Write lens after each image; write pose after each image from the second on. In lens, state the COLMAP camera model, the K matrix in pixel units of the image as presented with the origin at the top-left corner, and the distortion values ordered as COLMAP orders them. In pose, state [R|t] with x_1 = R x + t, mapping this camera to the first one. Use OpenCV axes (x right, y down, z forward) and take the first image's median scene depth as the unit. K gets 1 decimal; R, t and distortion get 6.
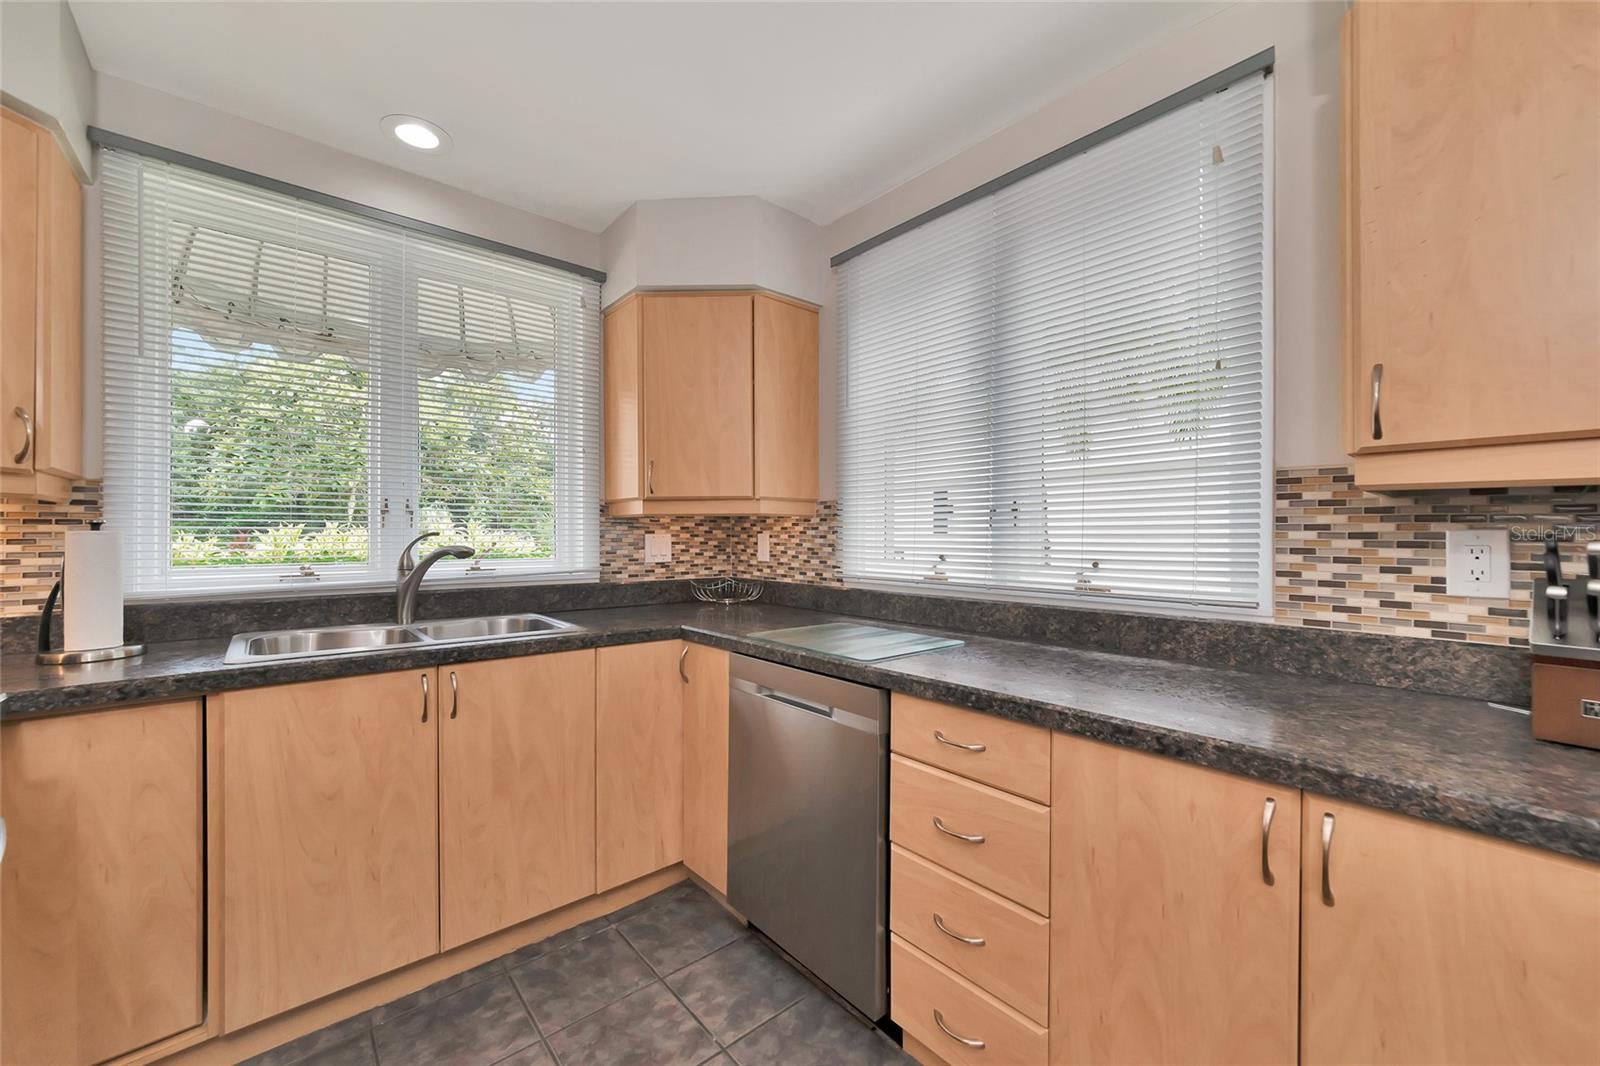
lens RADIAL K [[621.4, 0, 800.6], [0, 621.4, 548.8], [0, 0, 1]] dist [0.000221, -0.000128]
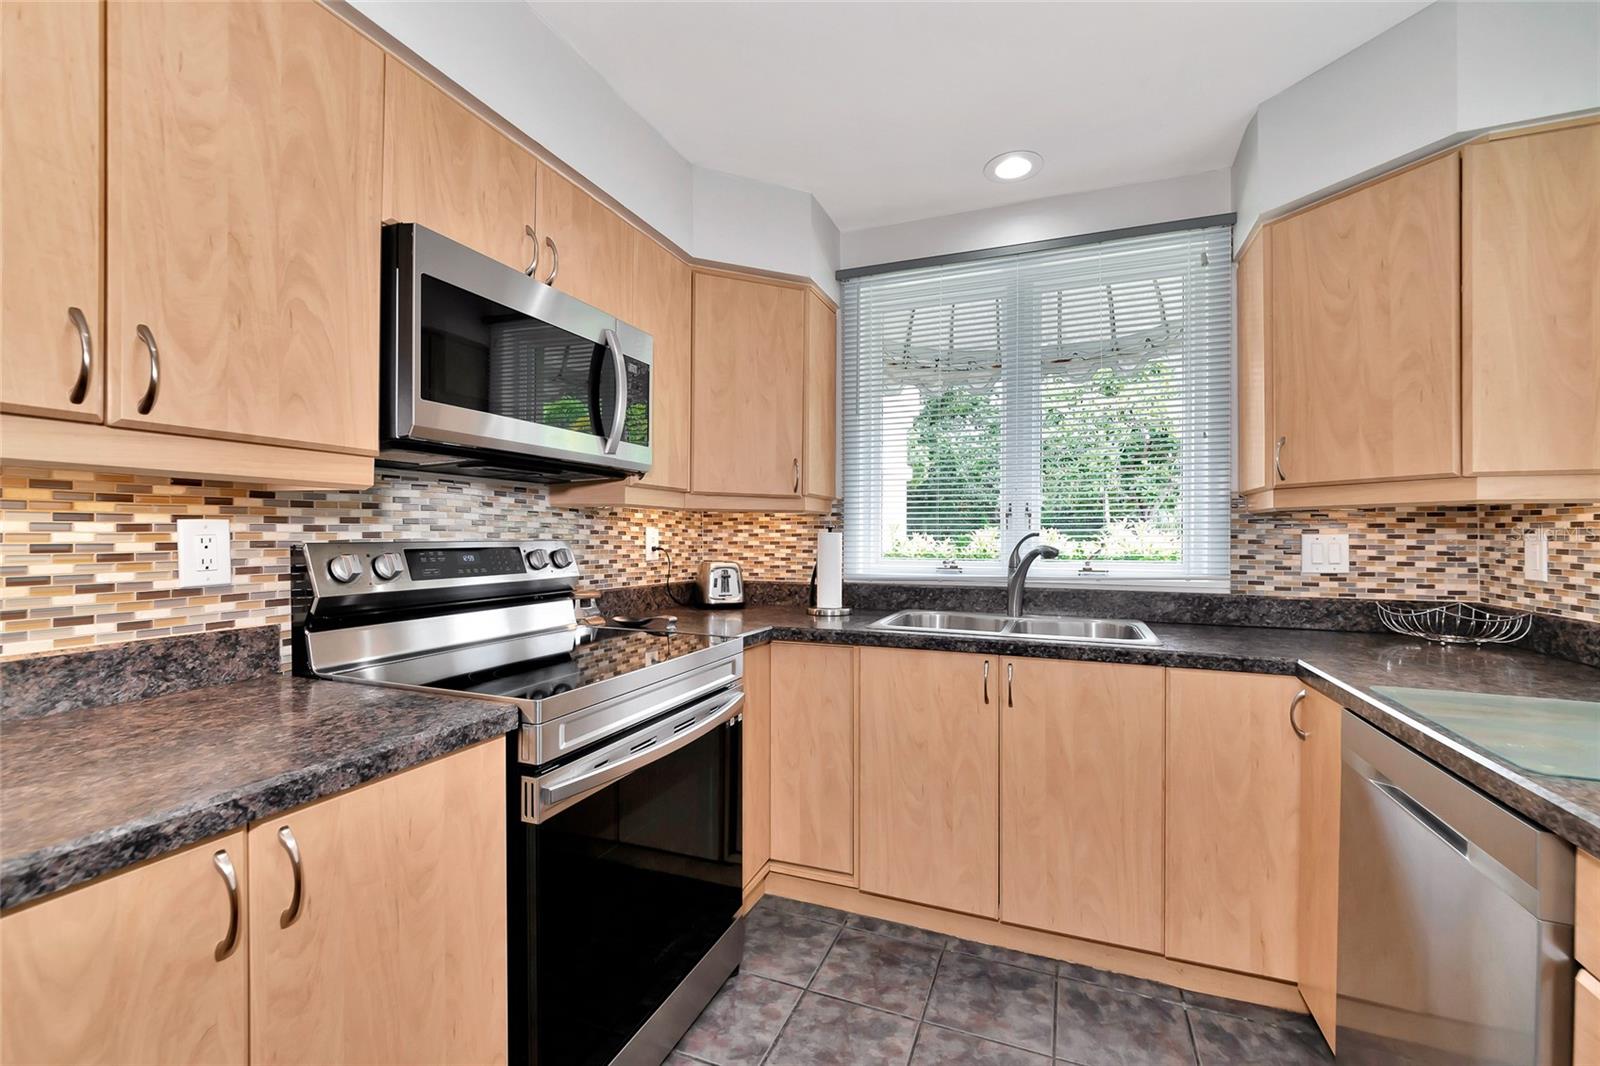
lens RADIAL K [[643.7, 0, 802.7], [0, 643.7, 550.6], [0, 0, 1]] dist [-0.000124, 0.000031]
pose [[0.475092, 0.021138, -0.879682, 0.174085], [-0.020773, 0.999702, 0.012803, -0.001891], [0.879691, 0.012191, 0.475390, 0.115533]]
